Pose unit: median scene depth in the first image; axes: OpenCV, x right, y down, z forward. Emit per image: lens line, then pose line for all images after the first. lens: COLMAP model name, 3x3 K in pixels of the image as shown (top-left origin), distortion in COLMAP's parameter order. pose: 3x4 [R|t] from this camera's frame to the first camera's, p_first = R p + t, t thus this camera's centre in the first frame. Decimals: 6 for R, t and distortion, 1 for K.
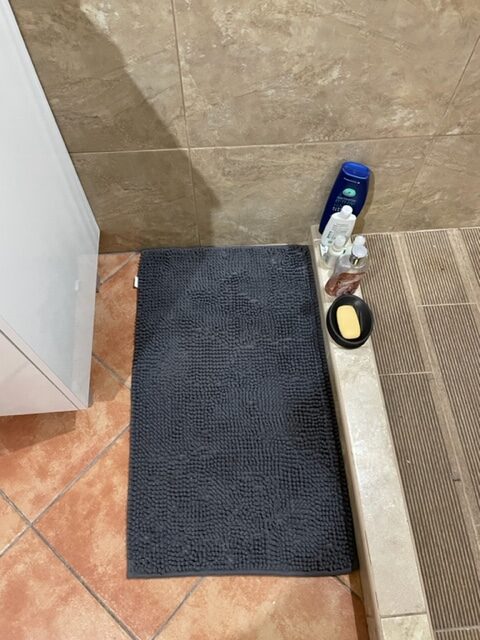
lens RADIAL K [[483.2, 0, 238.9], [0, 483.2, 318.9], [0, 0, 1]] dist [0.072413, -0.104744]
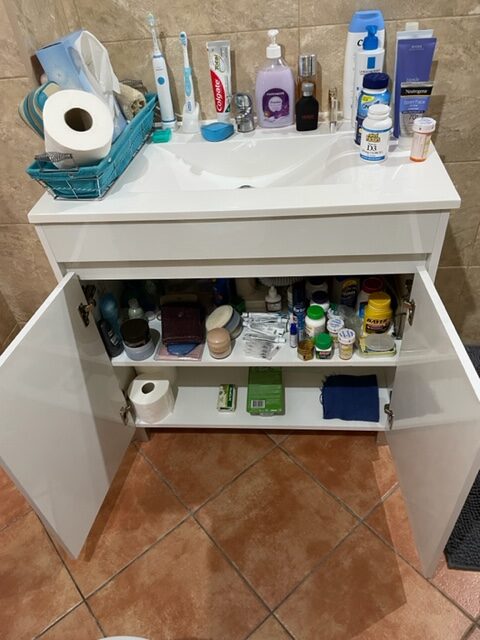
lens RADIAL K [[483.2, 0, 240.1], [0, 483.2, 318.6], [0, 0, 1]] dist [0.072413, -0.104744]
pose [[0.983298, 0.033464, -0.178901, -0.532419], [-0.095057, 0.932661, -0.348005, 0.403343], [0.155209, 0.359199, 0.920264, -0.457089]]
